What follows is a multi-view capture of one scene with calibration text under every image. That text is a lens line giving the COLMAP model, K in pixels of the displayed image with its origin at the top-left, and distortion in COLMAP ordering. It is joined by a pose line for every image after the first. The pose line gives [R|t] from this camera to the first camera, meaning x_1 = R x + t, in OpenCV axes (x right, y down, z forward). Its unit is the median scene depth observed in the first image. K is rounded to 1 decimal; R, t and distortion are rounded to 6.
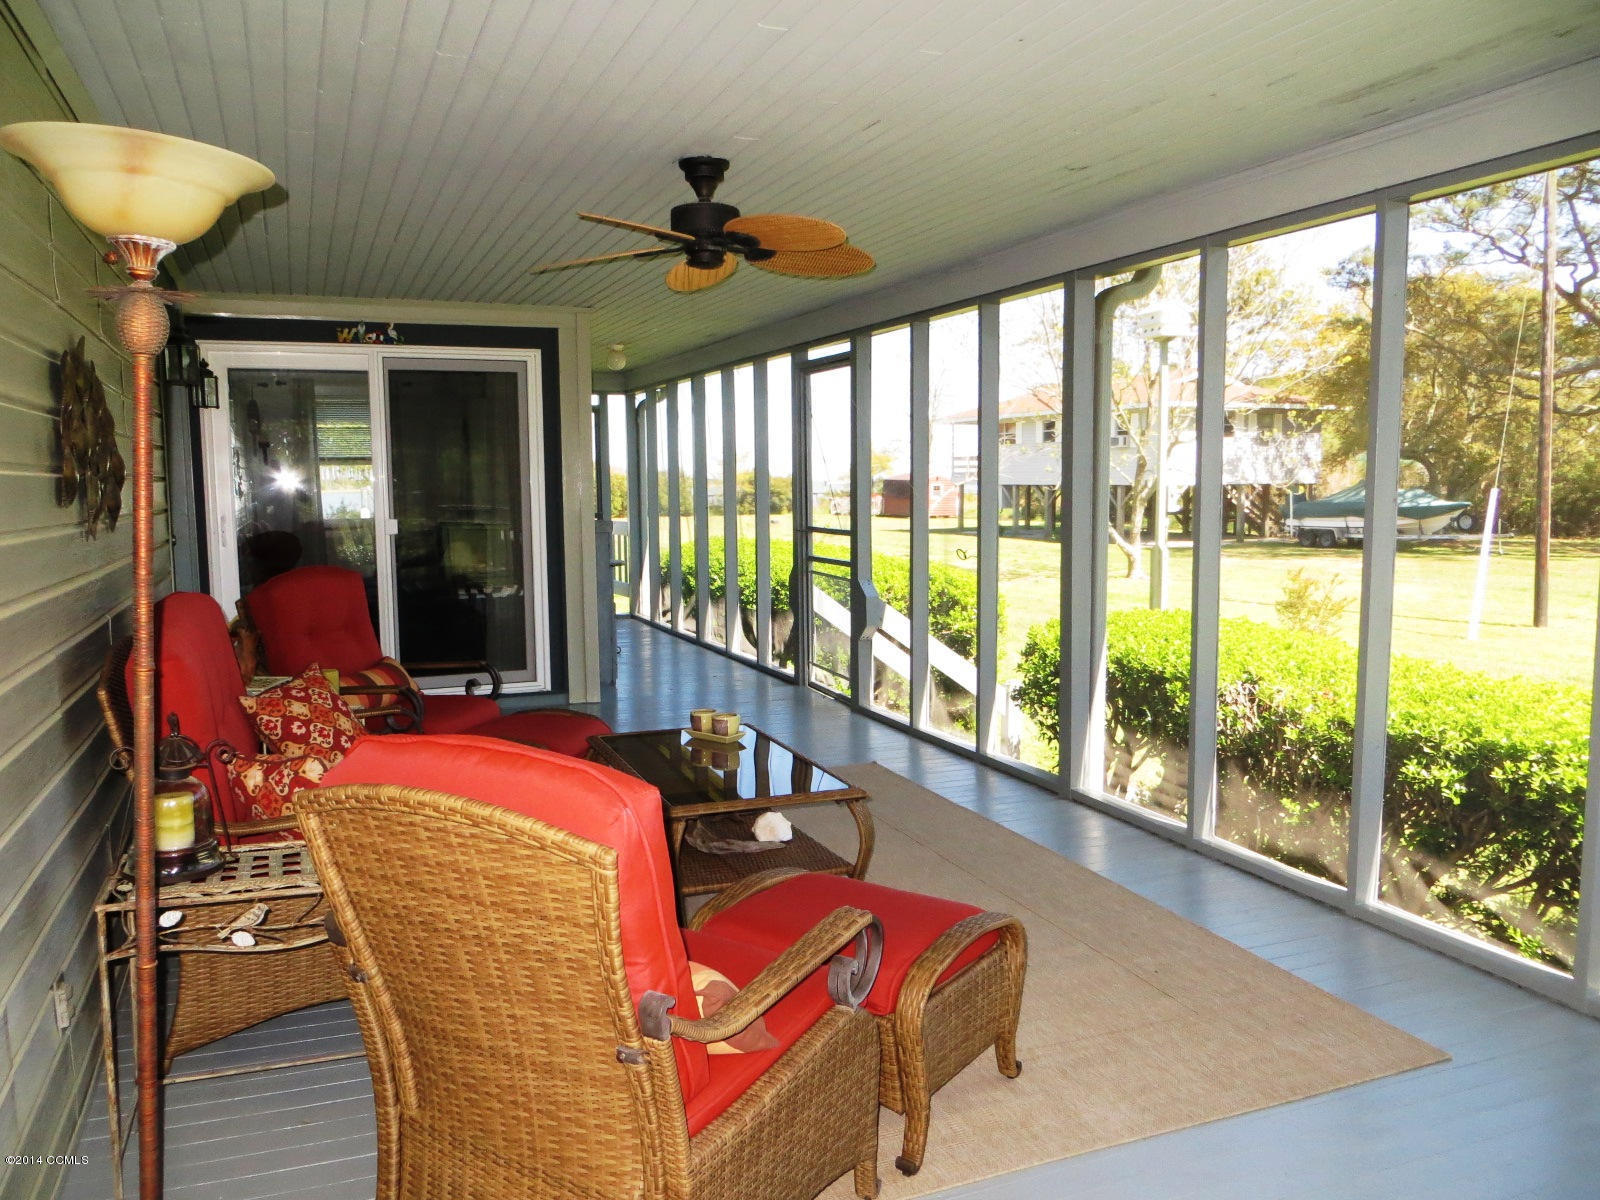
lens RADIAL K [[1200.9, 0, 797.8], [0, 1200.9, 593.7], [0, 0, 1]] dist [-0.004577, -0.005158]
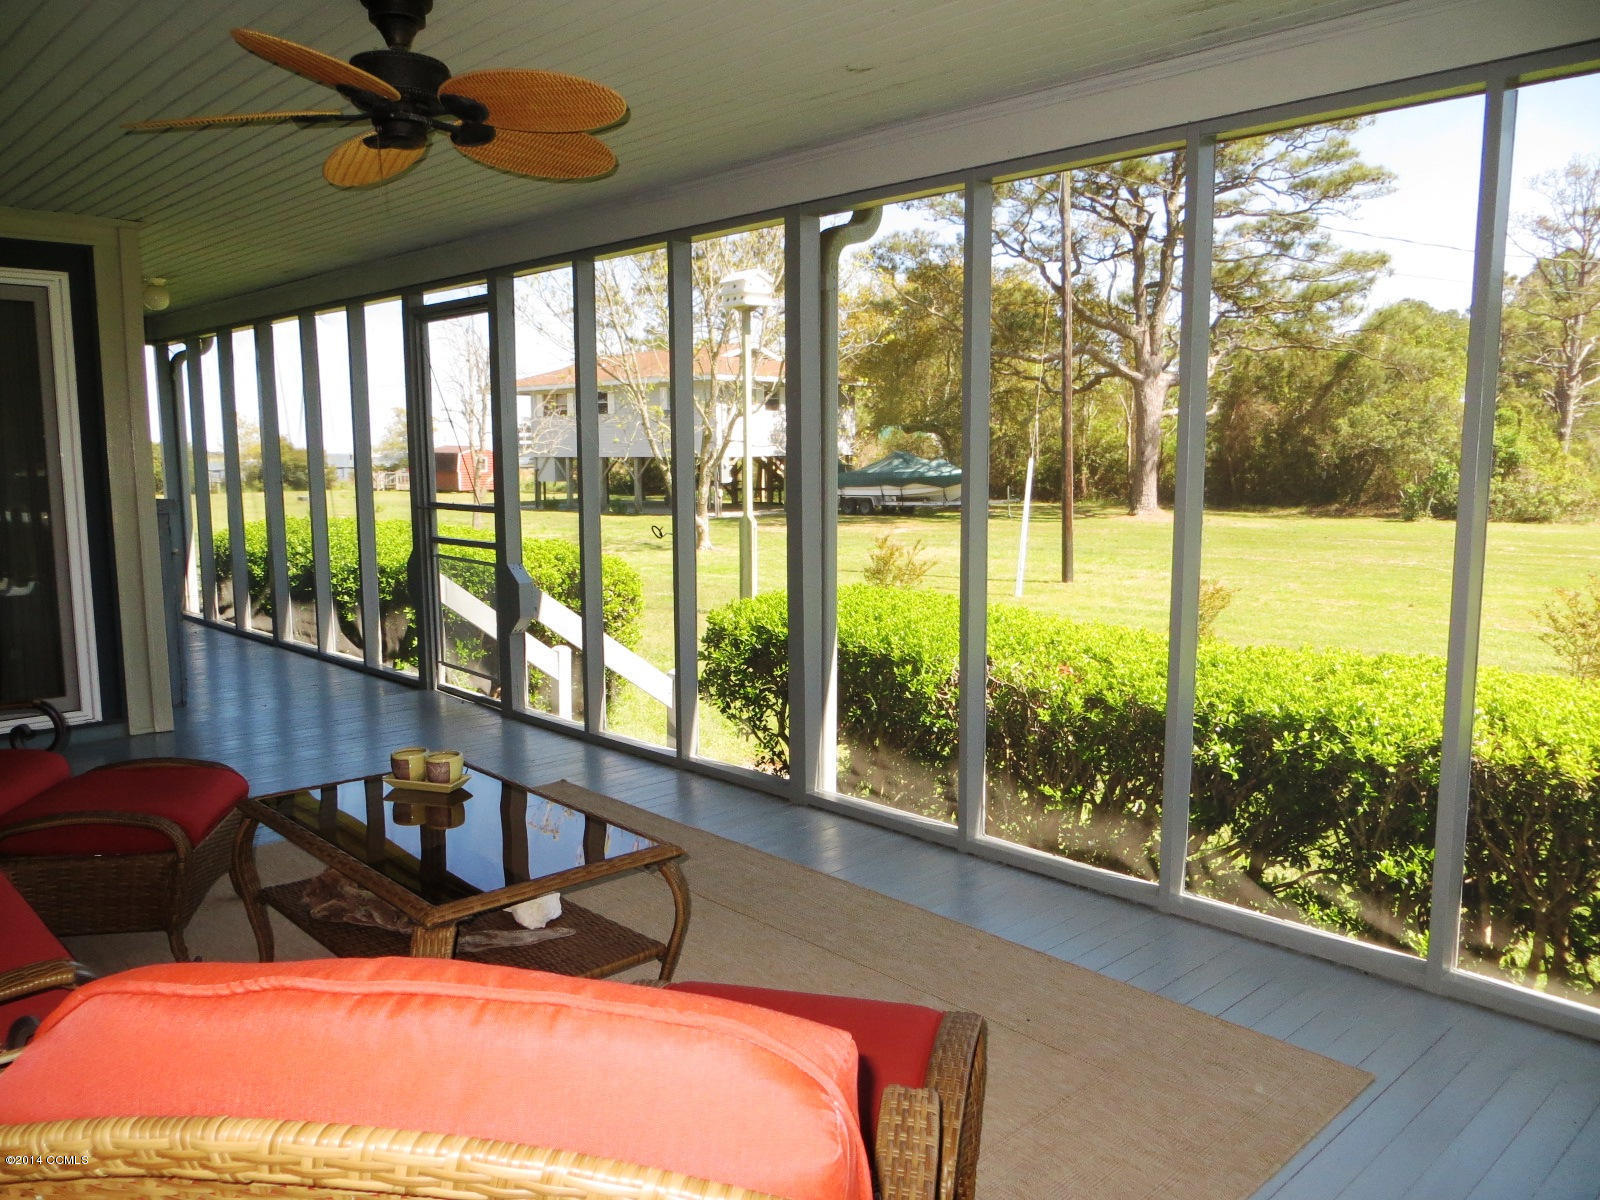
lens RADIAL K [[1200.9, 0, 793.7], [0, 1200.9, 599.5], [0, 0, 1]] dist [-0.004577, -0.005158]
pose [[0.930505, -0.044394, 0.363579, -0.072543], [0.034426, 0.998834, 0.033854, -0.008397], [-0.364658, -0.018984, 0.930948, 0.130174]]
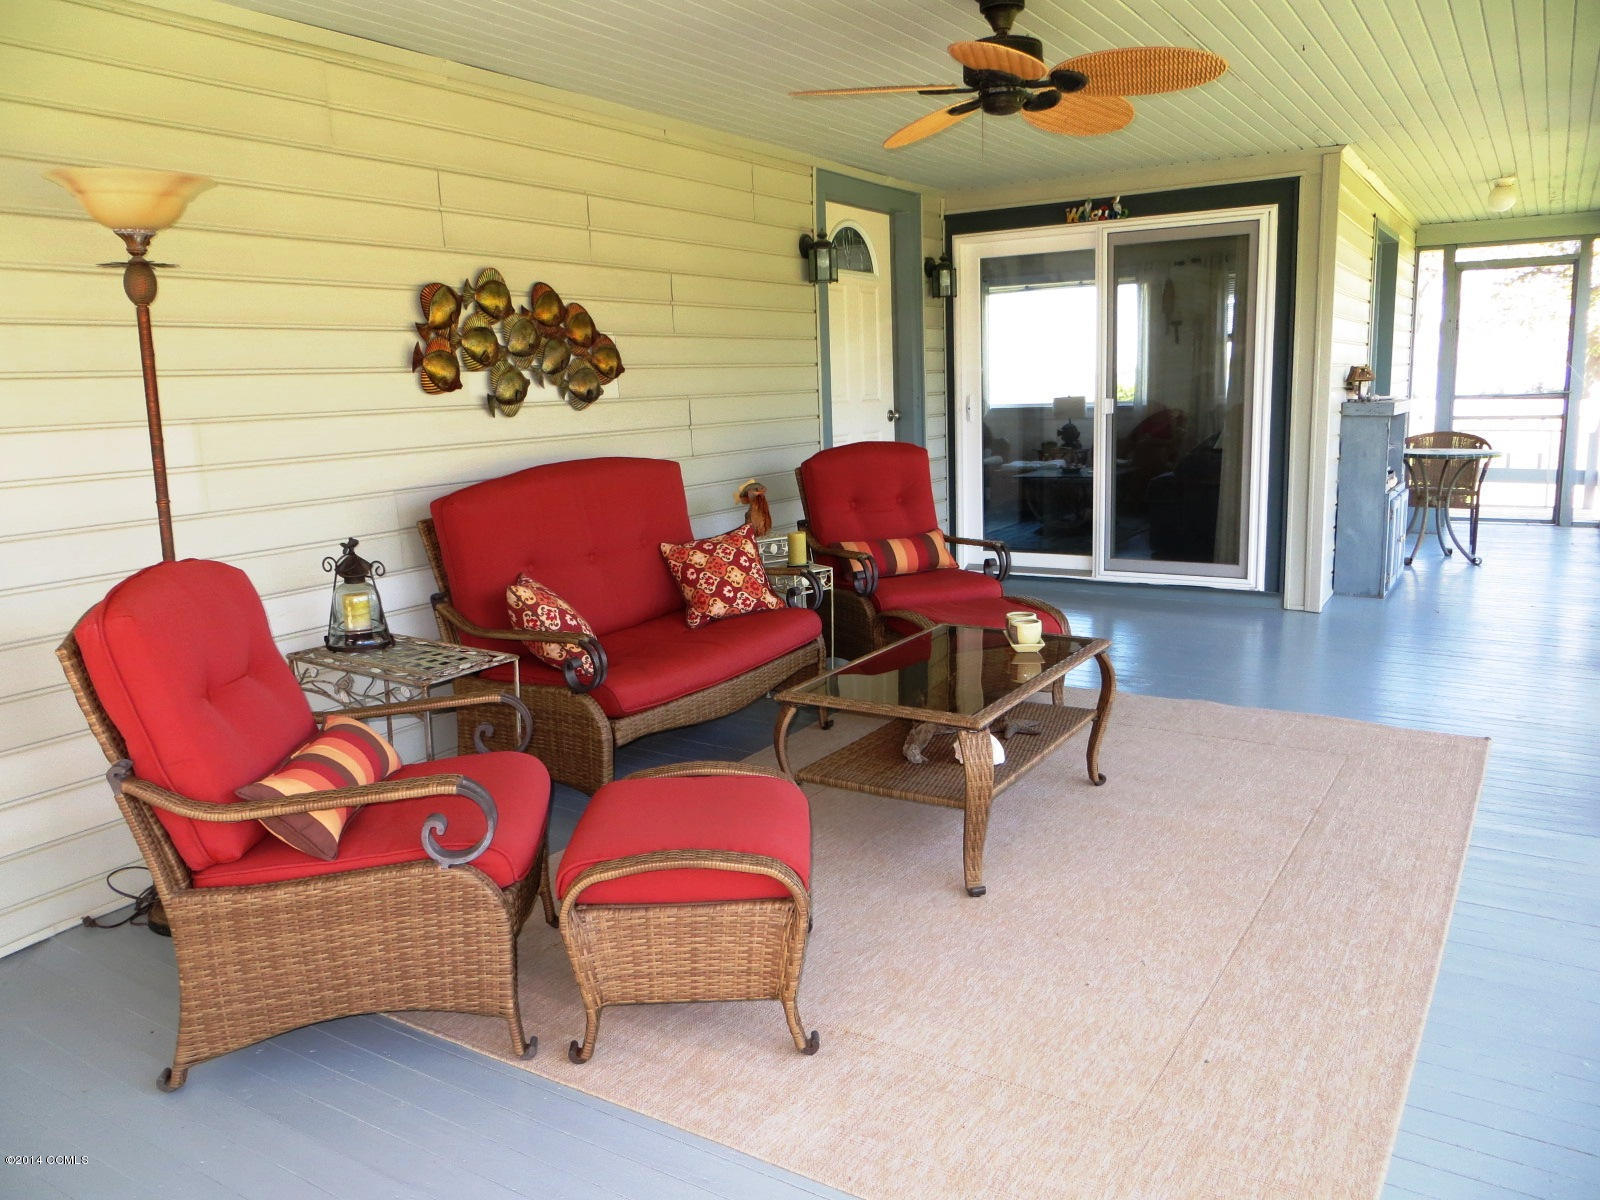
lens RADIAL K [[1200.9, 0, 798.1], [0, 1200.9, 594.0], [0, 0, 1]] dist [-0.004577, -0.005158]
pose [[0.581268, 0.135670, -0.802322, 0.321610], [-0.053873, 0.990256, 0.128418, -0.014944], [0.811927, -0.031422, 0.582913, 0.195348]]
